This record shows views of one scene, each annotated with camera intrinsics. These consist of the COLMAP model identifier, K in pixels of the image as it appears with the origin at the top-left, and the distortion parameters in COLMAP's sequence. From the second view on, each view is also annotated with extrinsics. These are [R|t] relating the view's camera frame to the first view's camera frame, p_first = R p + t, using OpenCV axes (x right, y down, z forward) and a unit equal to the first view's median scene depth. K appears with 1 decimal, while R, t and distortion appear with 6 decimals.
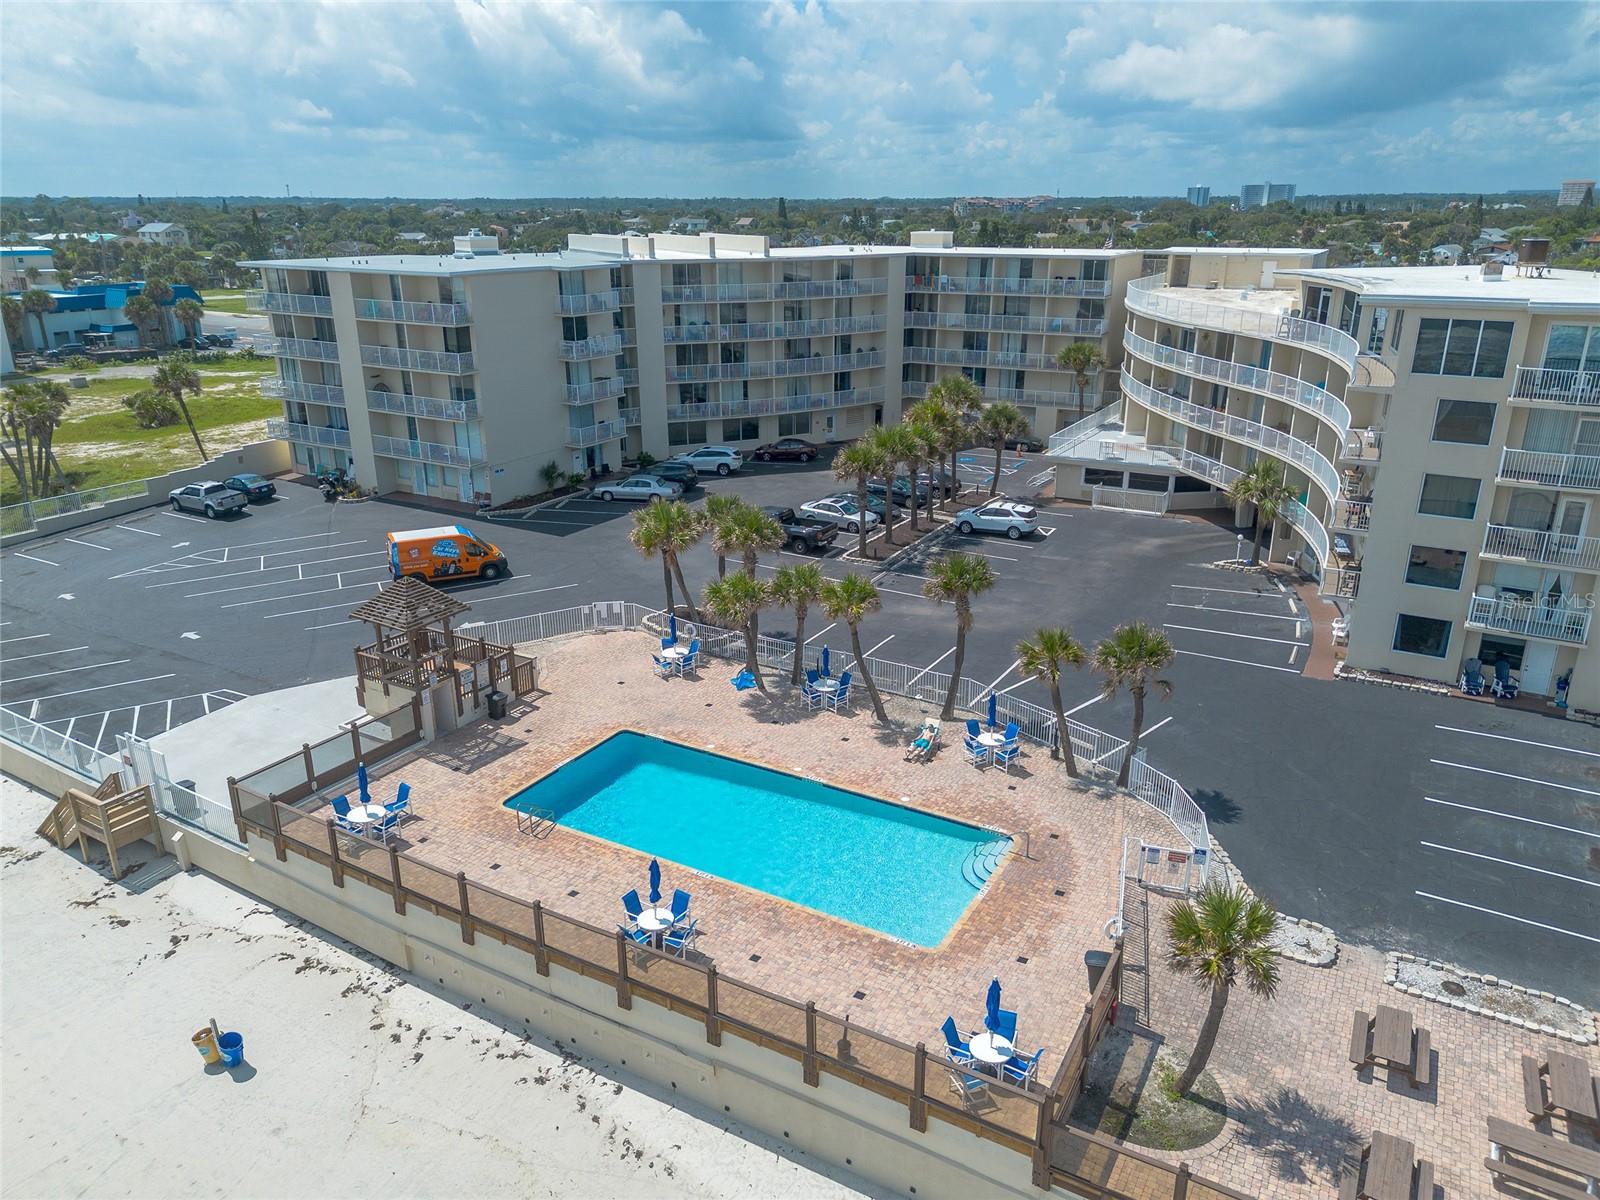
lens RADIAL K [[1147.9, 0, 779.7], [0, 1147.9, 594.9], [0, 0, 1]] dist [0.011992, -0.000382]
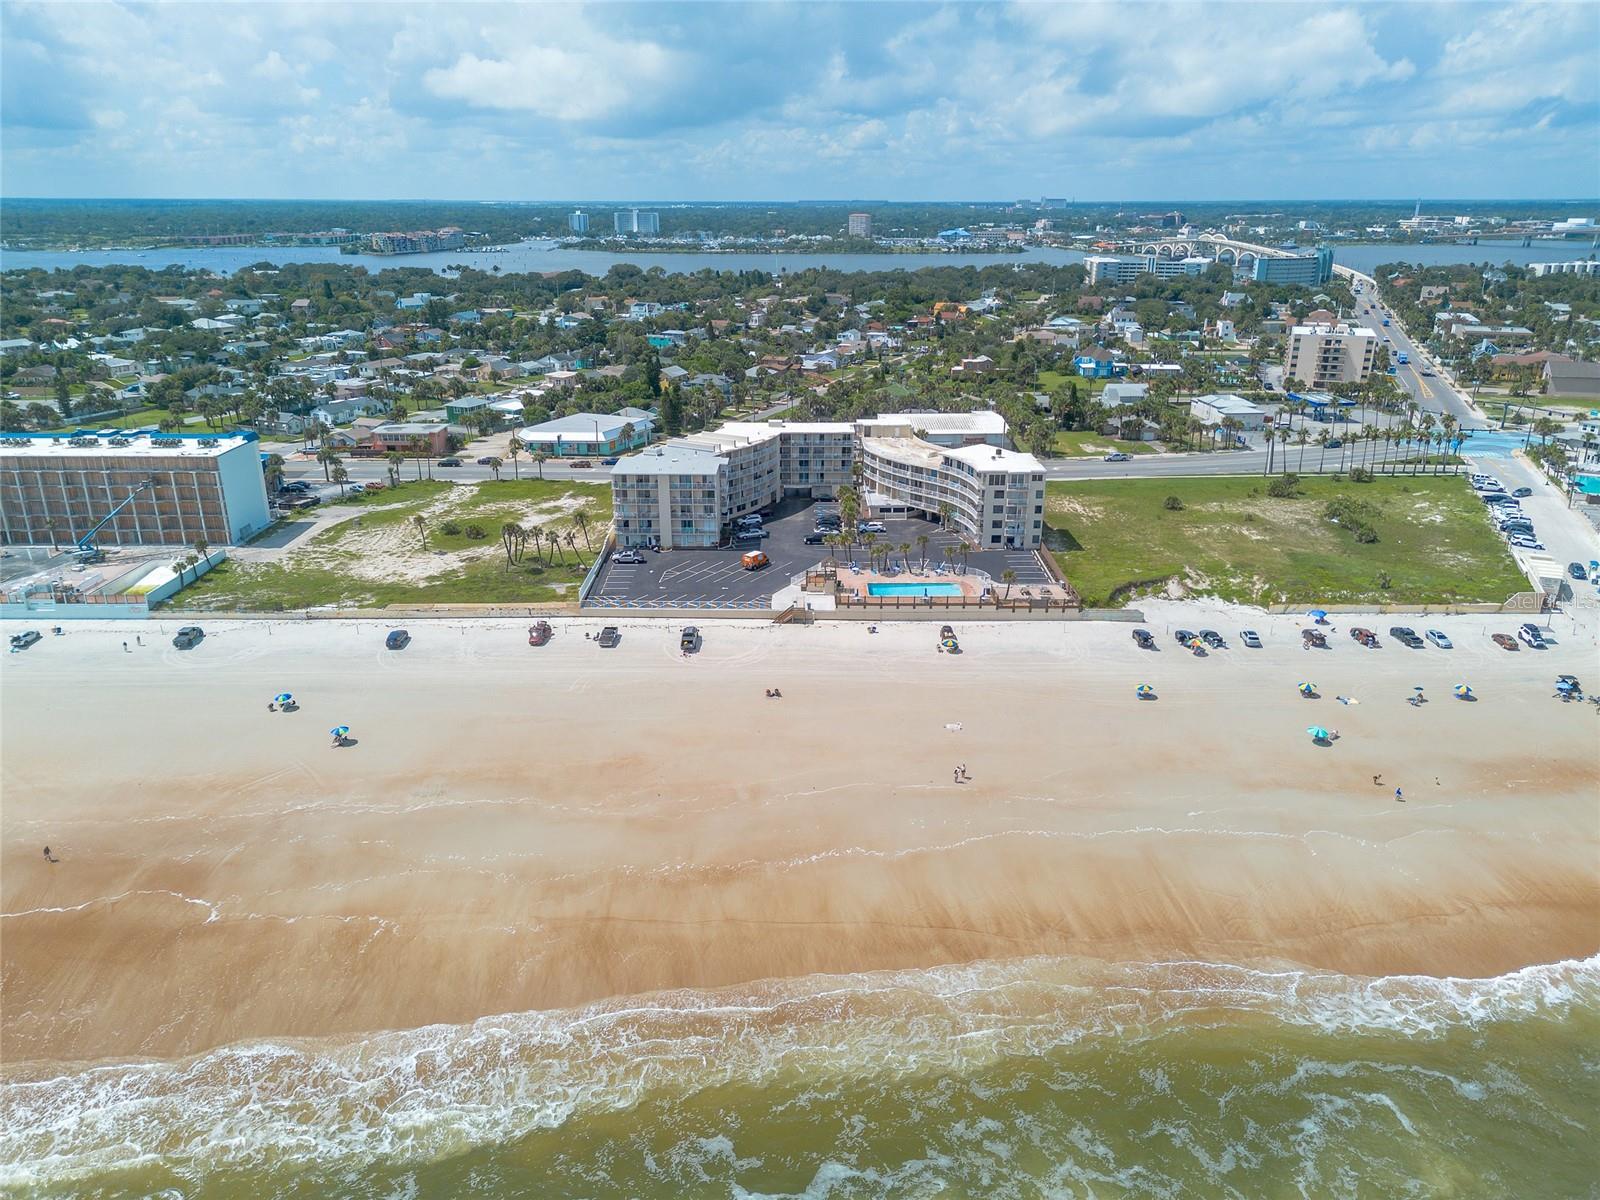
lens RADIAL K [[1140.6, 0, 800.0], [0, 1140.6, 600.0], [0, 0, 1]] dist [0.084448, -0.088325]
pose [[0.856825, -0.164280, 0.488737, -1.868466], [0.162238, 0.985637, 0.046879, -0.051929], [-0.489418, 0.039125, 0.871171, -2.030209]]
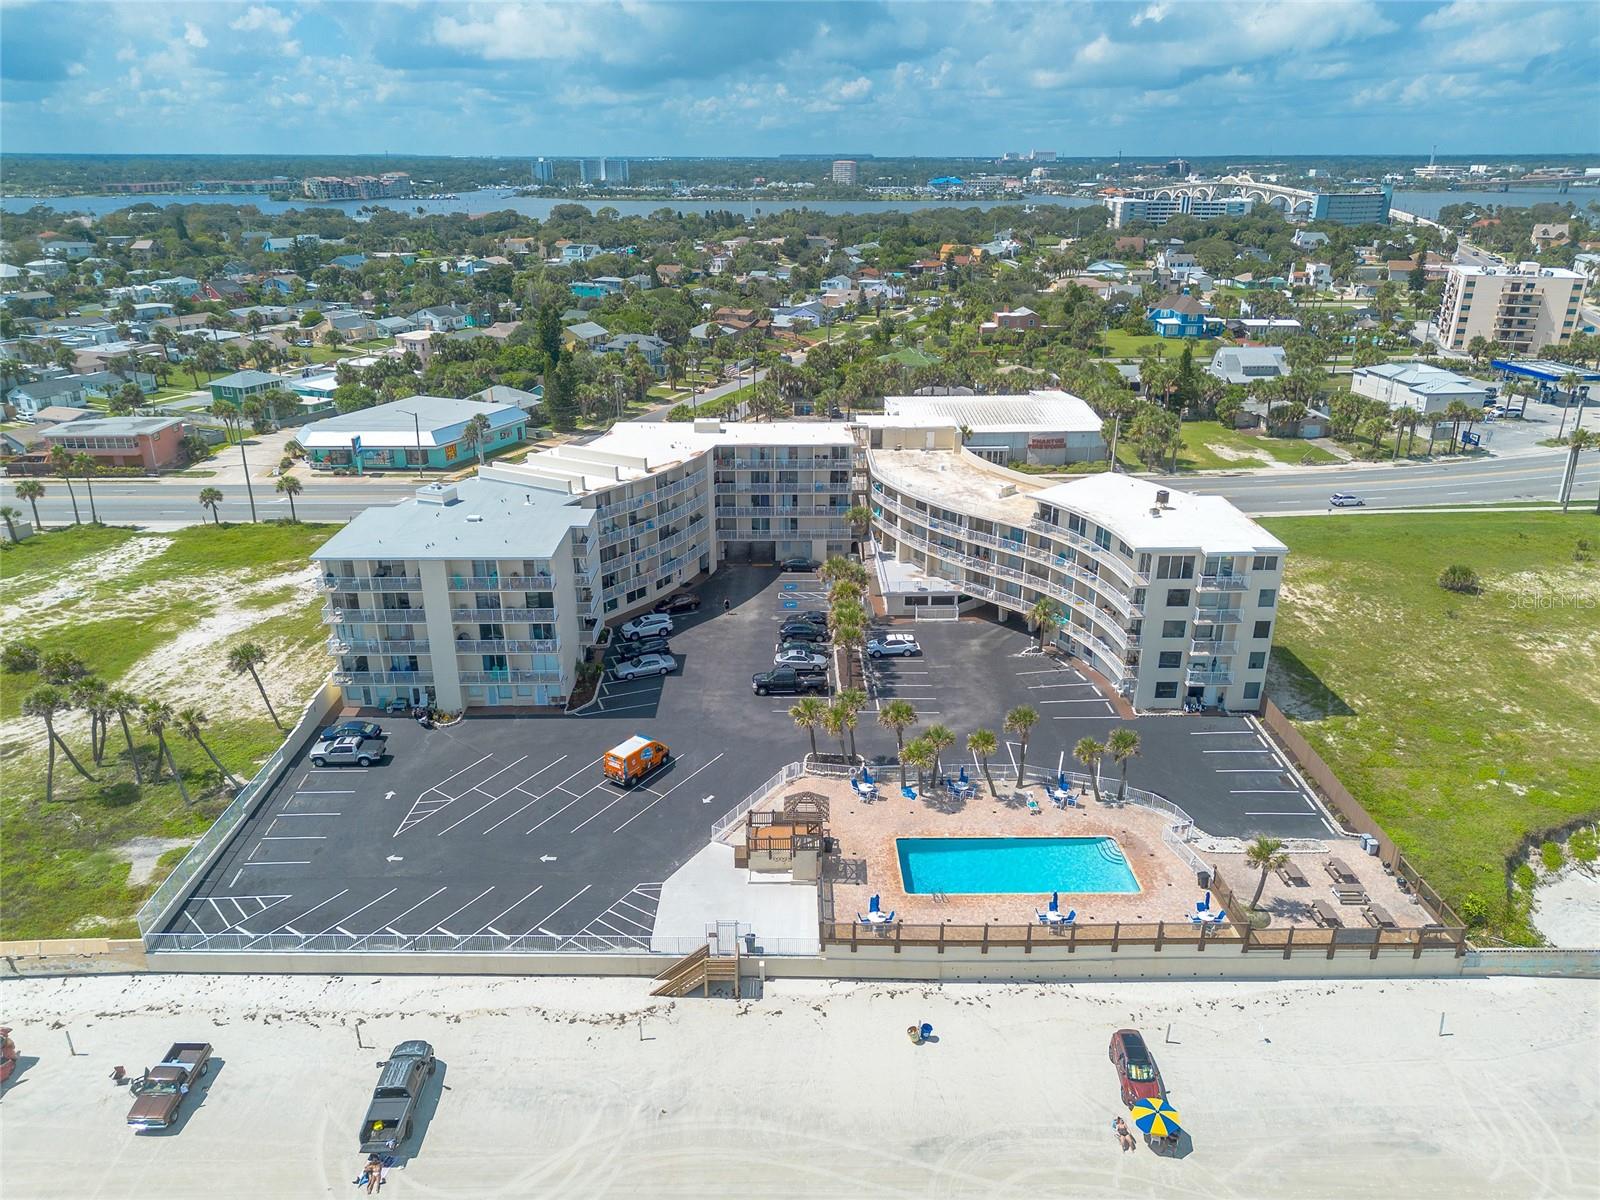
lens RADIAL K [[1140.6, 0, 800.0], [0, 1140.6, 600.0], [0, 0, 1]] dist [0.084448, -0.088325]
pose [[0.849425, -0.185232, 0.494132, -0.816973], [0.166911, 0.982605, 0.081419, -0.323908], [-0.500618, 0.013317, 0.865566, -0.407322]]
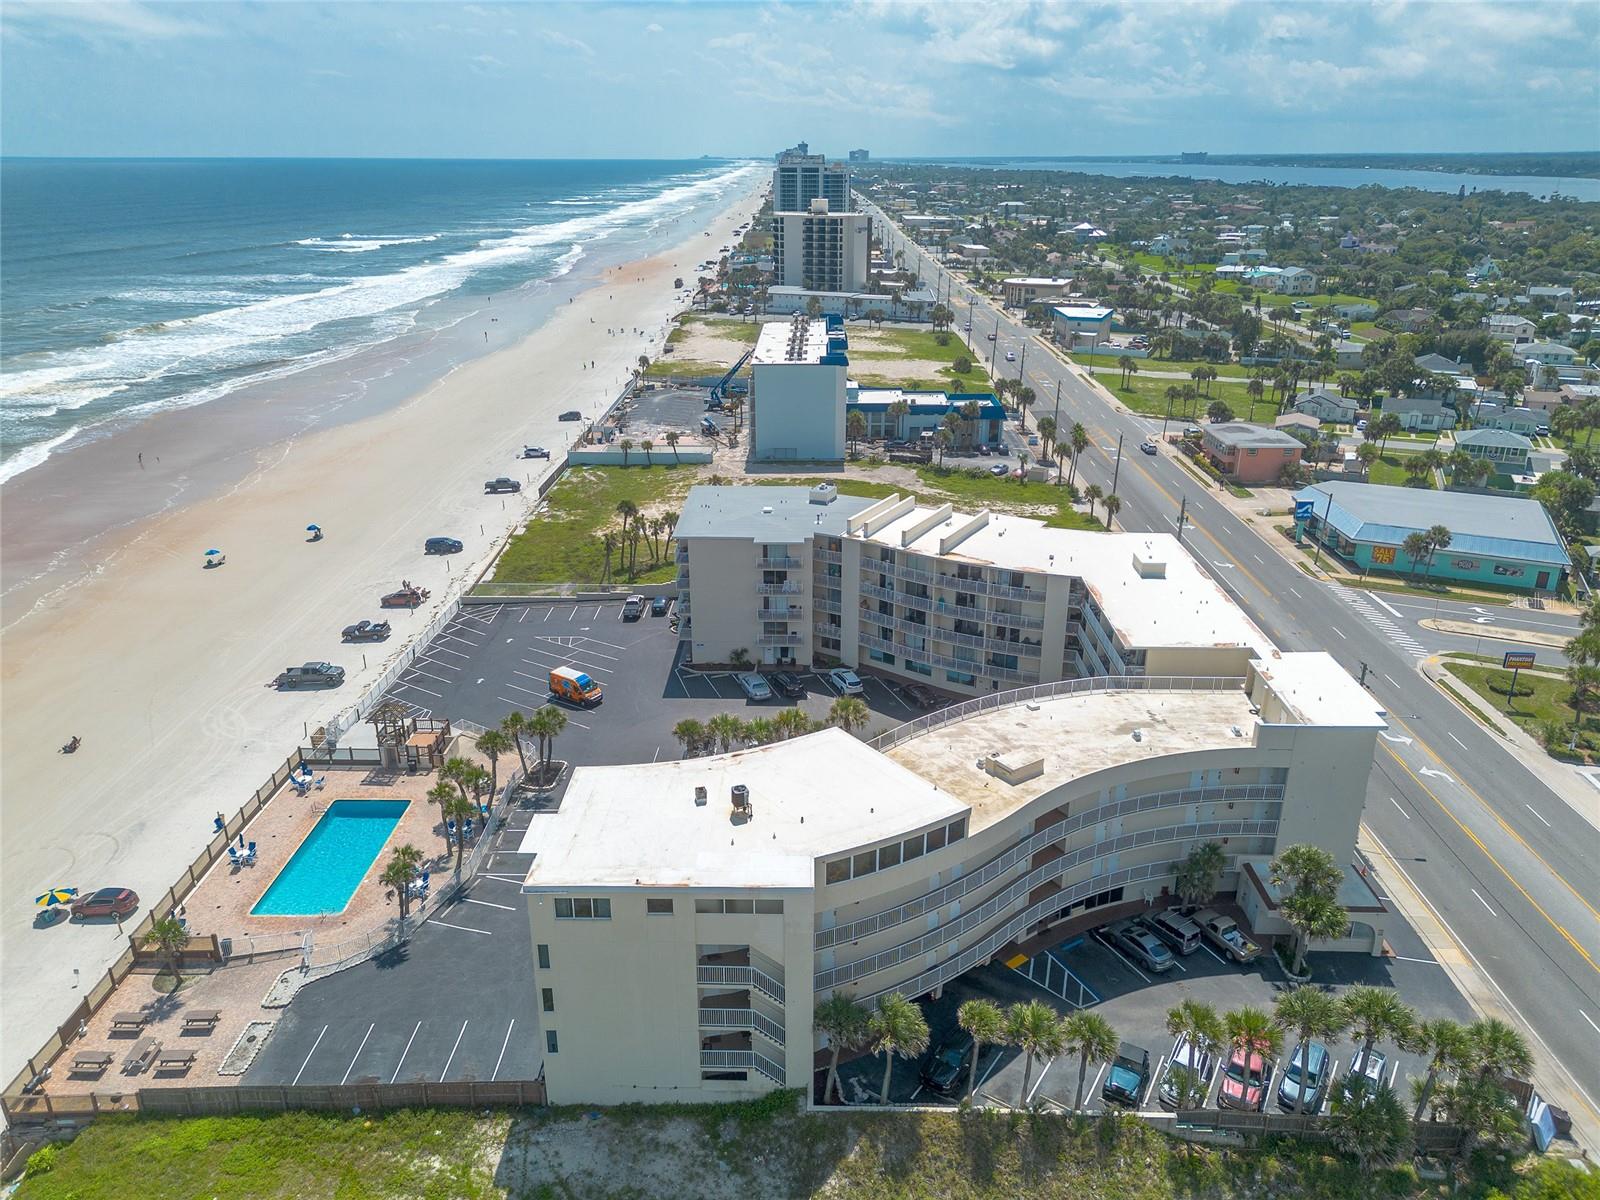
lens RADIAL K [[1140.6, 0, 800.0], [0, 1140.6, 600.0], [0, 0, 1]] dist [0.084448, -0.088325]
pose [[0.484864, 0.314539, -0.816071, 1.390362], [-0.283891, 0.939168, 0.193312, -0.640288], [0.827232, 0.137946, 0.544663, 0.265165]]
